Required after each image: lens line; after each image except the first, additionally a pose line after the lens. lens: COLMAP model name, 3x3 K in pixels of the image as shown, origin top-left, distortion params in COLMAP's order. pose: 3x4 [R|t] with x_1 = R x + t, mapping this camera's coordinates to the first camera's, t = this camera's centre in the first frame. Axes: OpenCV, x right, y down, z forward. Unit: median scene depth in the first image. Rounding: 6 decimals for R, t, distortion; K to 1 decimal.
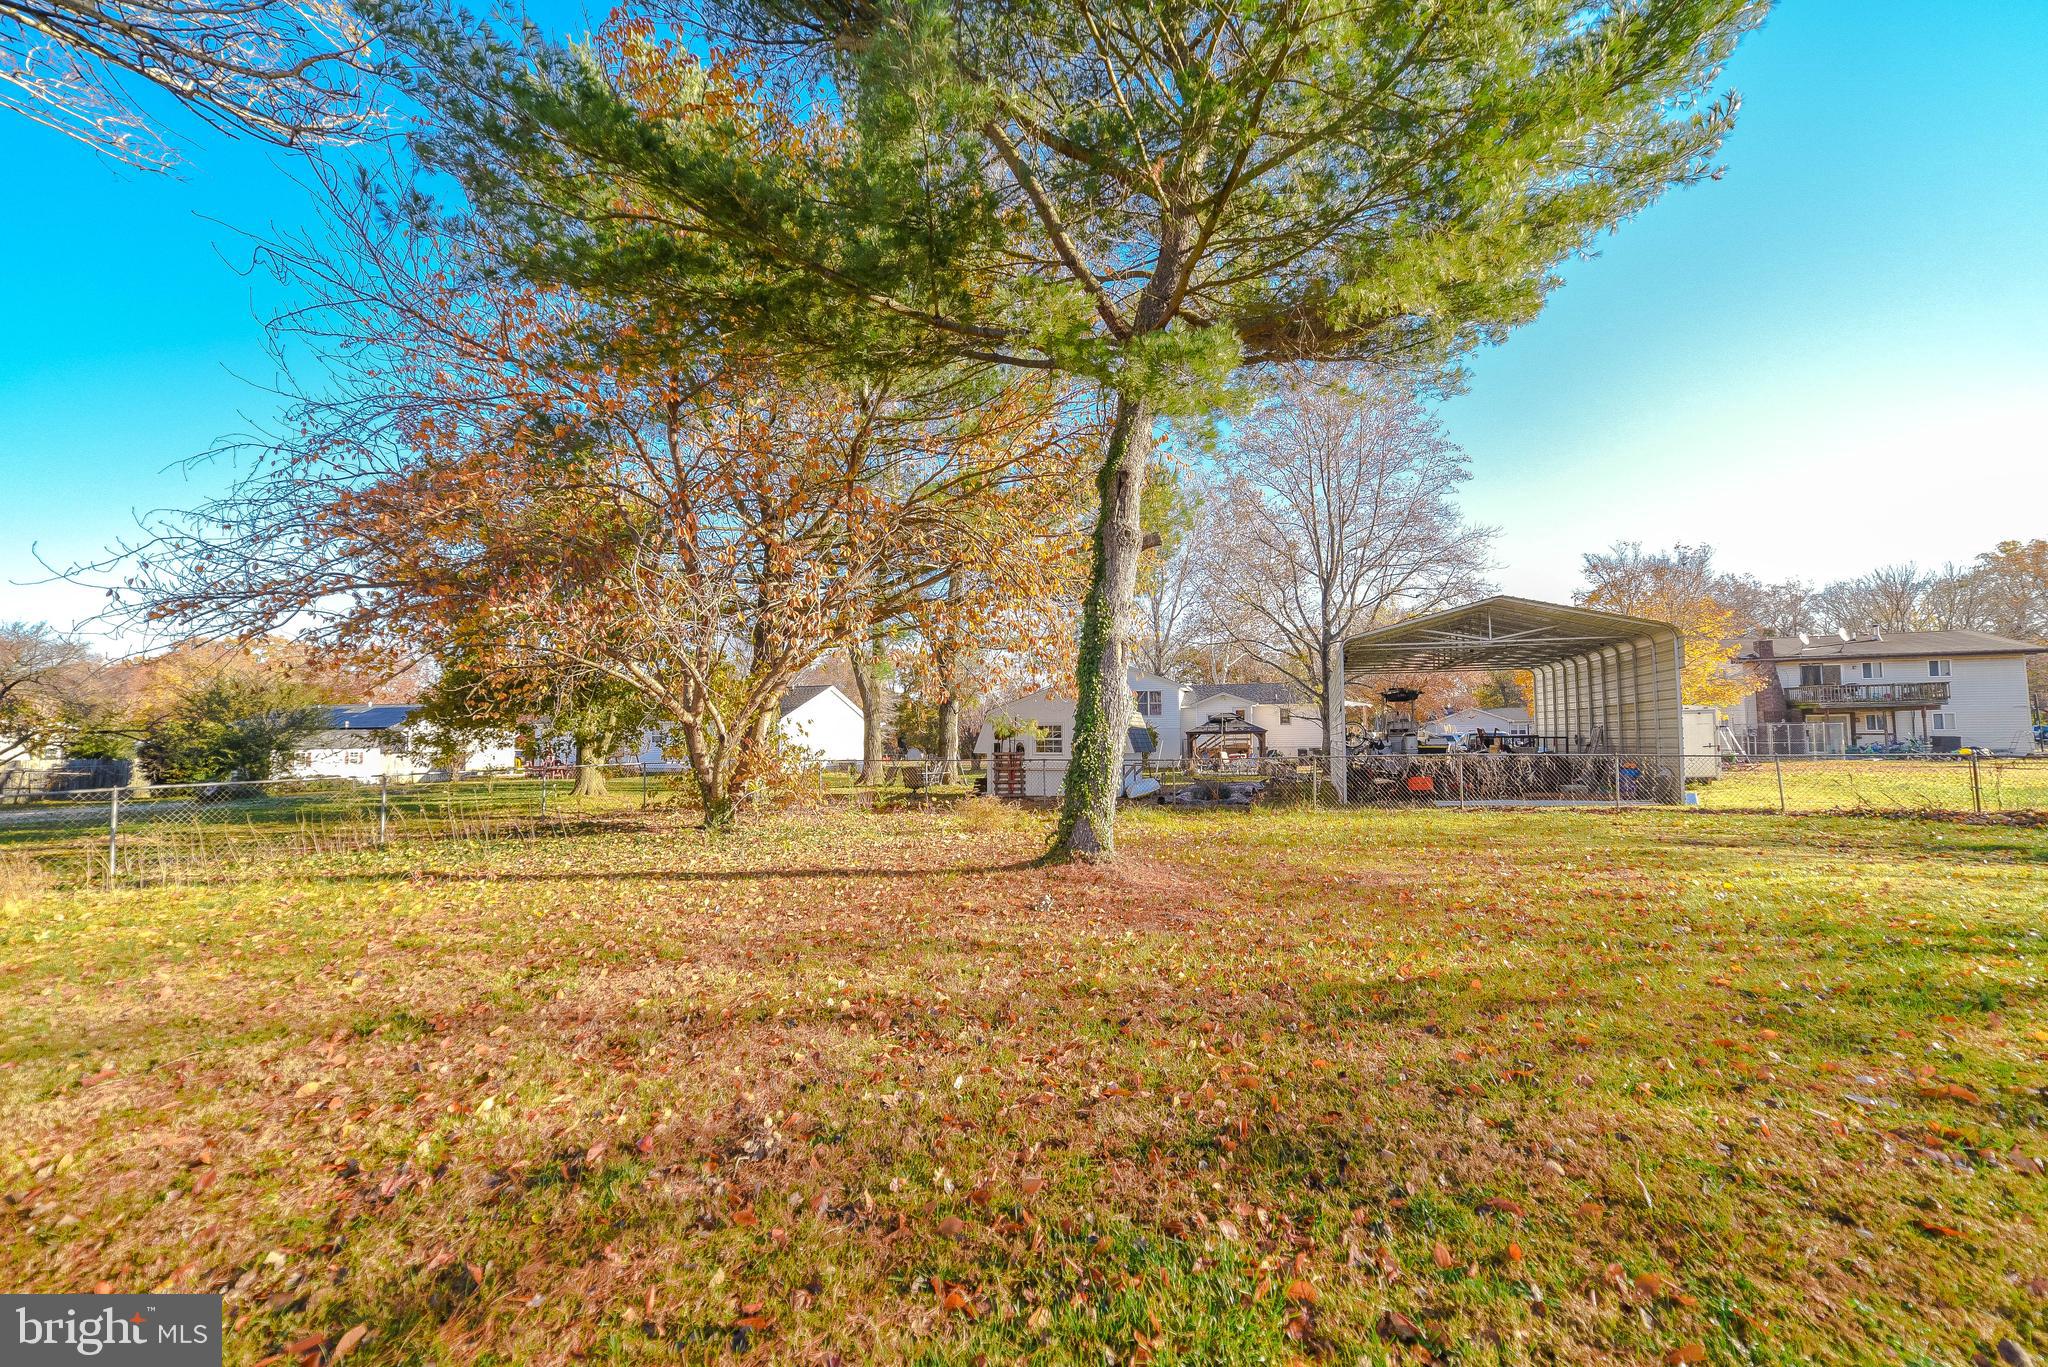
lens RADIAL K [[837.2, 0, 1024.0], [0, 837.2, 683.5], [0, 0, 1]] dist [-0.024351, 0.000302]
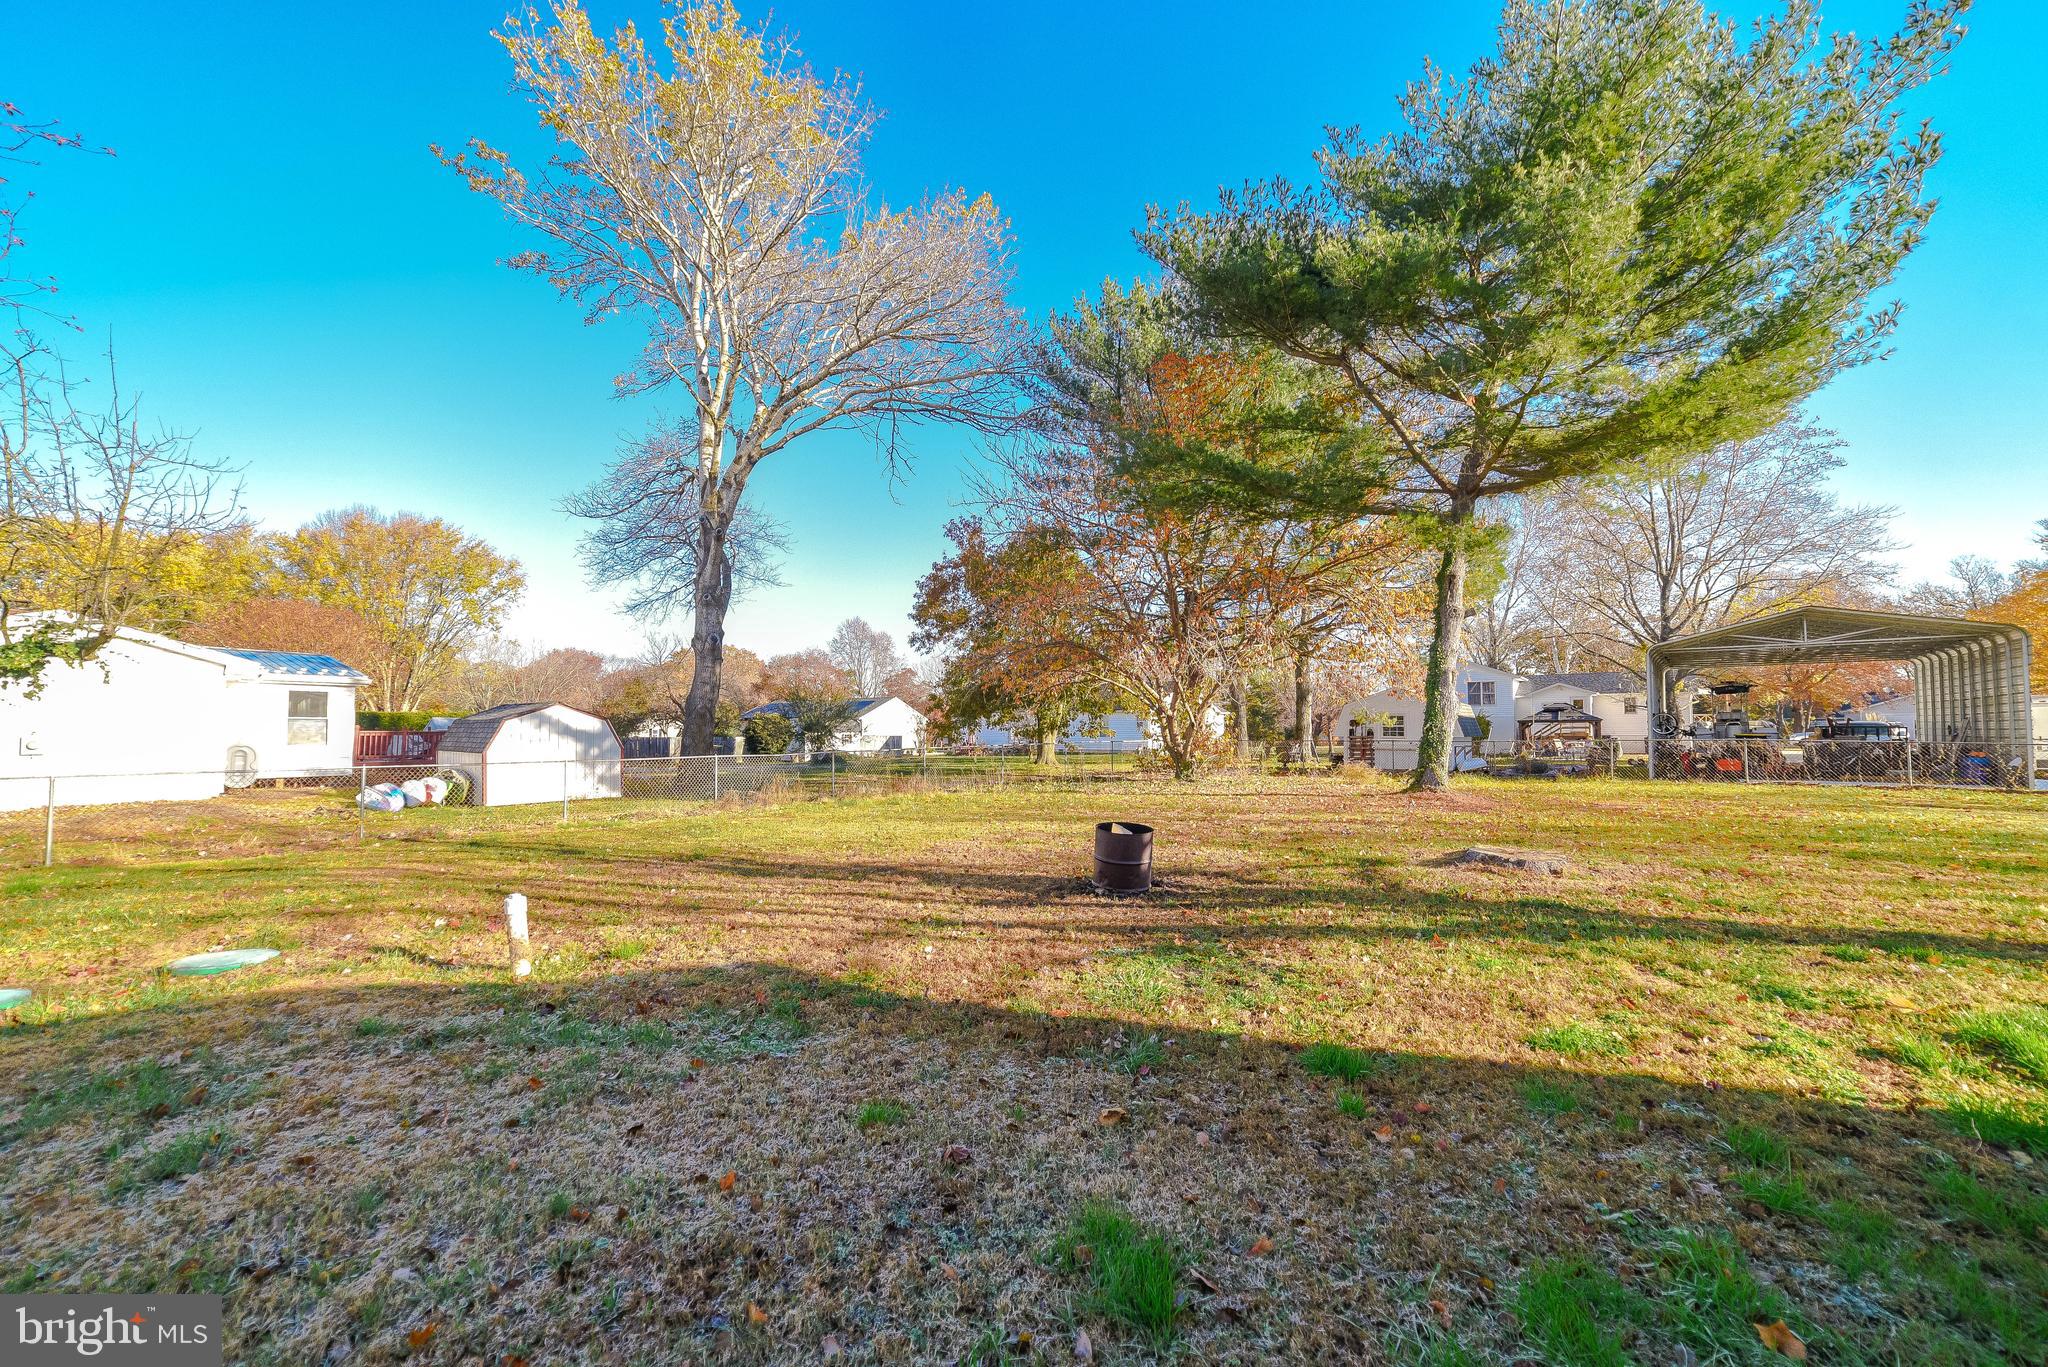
lens RADIAL K [[840.7, 0, 1075.1], [0, 840.7, 687.0], [0, 0, 1]] dist [0.021967, 0.000266]
pose [[0.953955, -0.010109, -0.299778, -0.039643], [0.015919, 0.999730, 0.016945, -0.021434], [0.299526, -0.020937, 0.953858, -0.344905]]
